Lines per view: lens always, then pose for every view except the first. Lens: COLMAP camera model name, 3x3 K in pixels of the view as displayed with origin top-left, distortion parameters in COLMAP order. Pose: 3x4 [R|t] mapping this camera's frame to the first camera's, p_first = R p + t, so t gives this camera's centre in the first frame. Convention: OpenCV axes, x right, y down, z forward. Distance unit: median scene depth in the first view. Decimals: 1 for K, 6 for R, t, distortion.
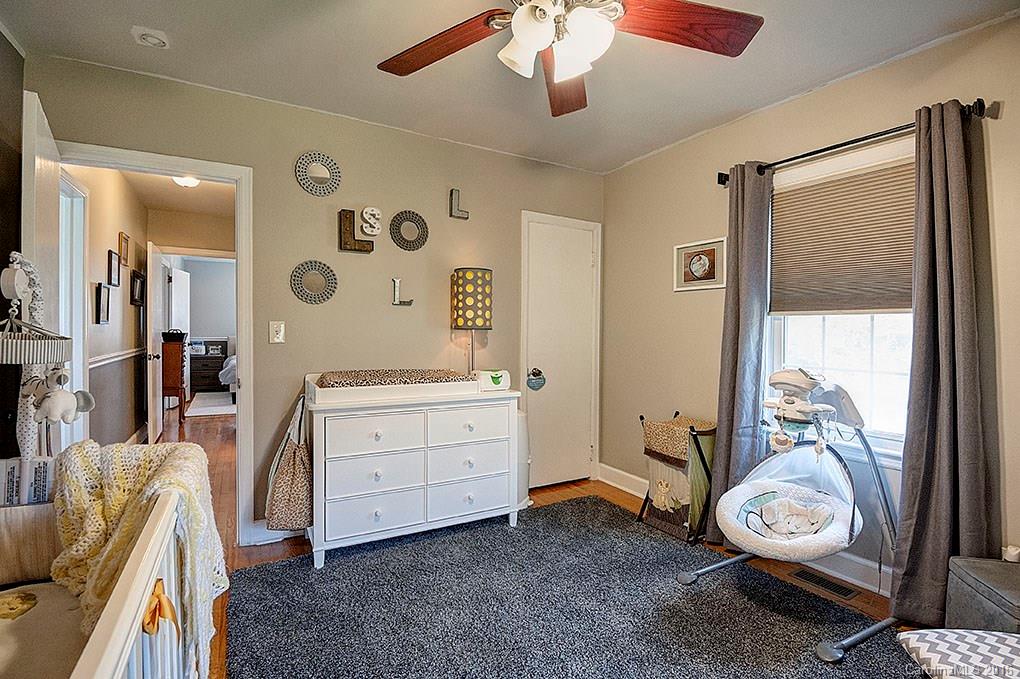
lens RADIAL K [[483.8, 0, 510.0], [0, 483.8, 335.6], [0, 0, 1]] dist [-0.033182, -0.002488]
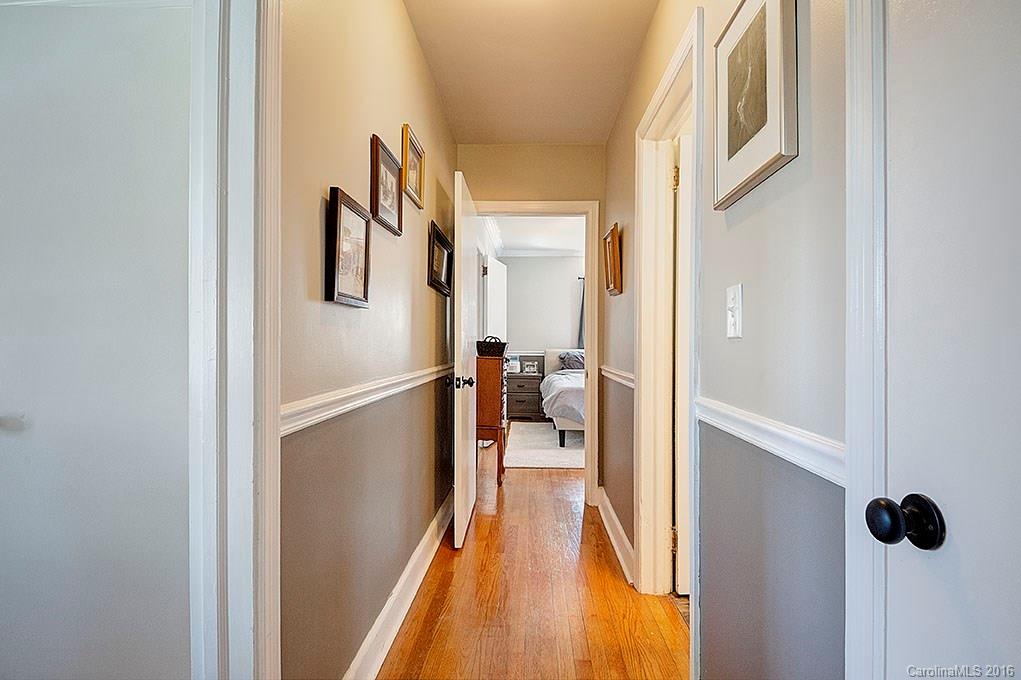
lens RADIAL K [[490.4, 0, 511.1], [0, 490.4, 342.1], [0, 0, 1]] dist [-0.001428, -0.000027]
pose [[0.848933, -0.007894, -0.528442, -0.330809], [-0.003576, 0.999780, -0.020680, 0.008141], [0.528489, 0.019446, 0.848718, 0.446128]]
